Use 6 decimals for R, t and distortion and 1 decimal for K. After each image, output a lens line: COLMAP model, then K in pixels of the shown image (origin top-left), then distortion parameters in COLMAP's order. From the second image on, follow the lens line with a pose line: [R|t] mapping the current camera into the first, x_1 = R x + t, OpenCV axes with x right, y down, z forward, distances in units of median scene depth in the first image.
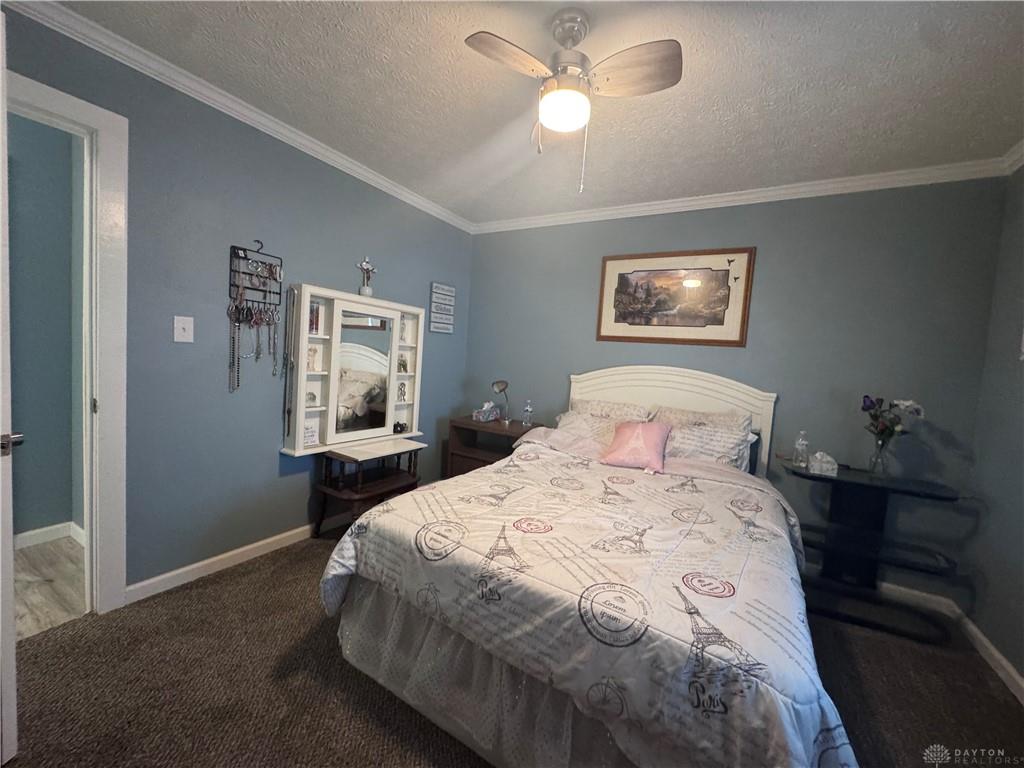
lens RADIAL K [[409.3, 0, 512.0], [0, 409.3, 384.1], [0, 0, 1]] dist [-0.001666, -0.000072]
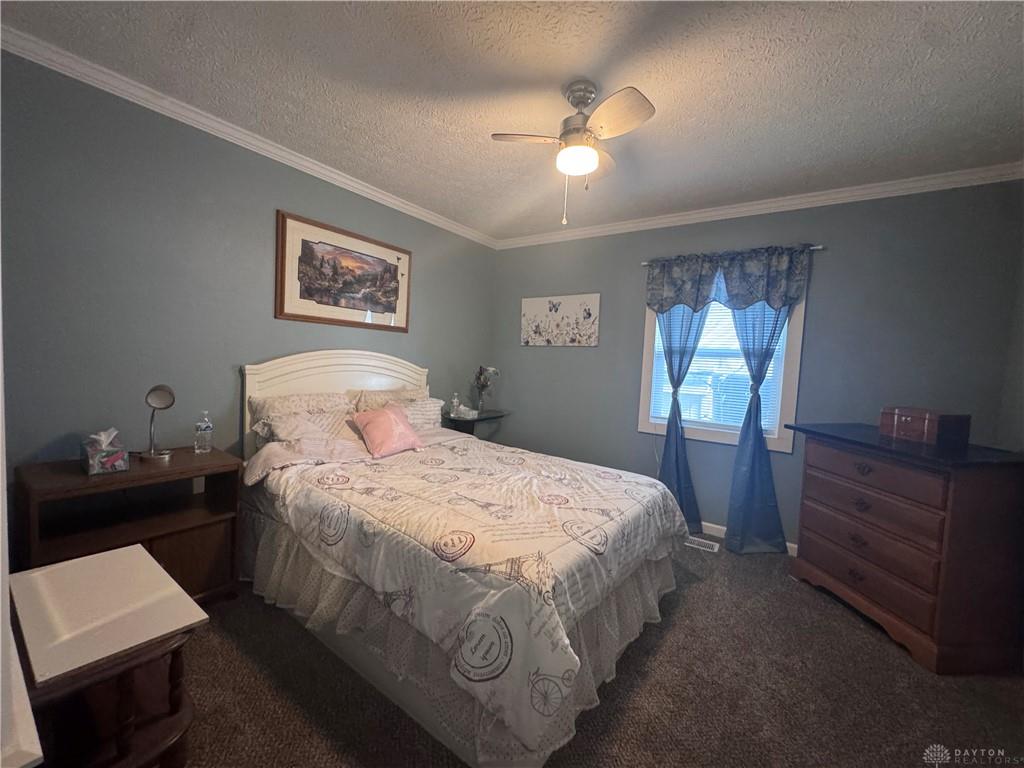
lens RADIAL K [[409.3, 0, 513.1], [0, 409.3, 385.0], [0, 0, 1]] dist [-0.001666, -0.000072]
pose [[0.091186, -0.123887, 0.988098, -0.587175], [0.022463, 0.992235, 0.122333, -0.073192], [-0.995581, 0.011040, 0.093261, 0.531667]]
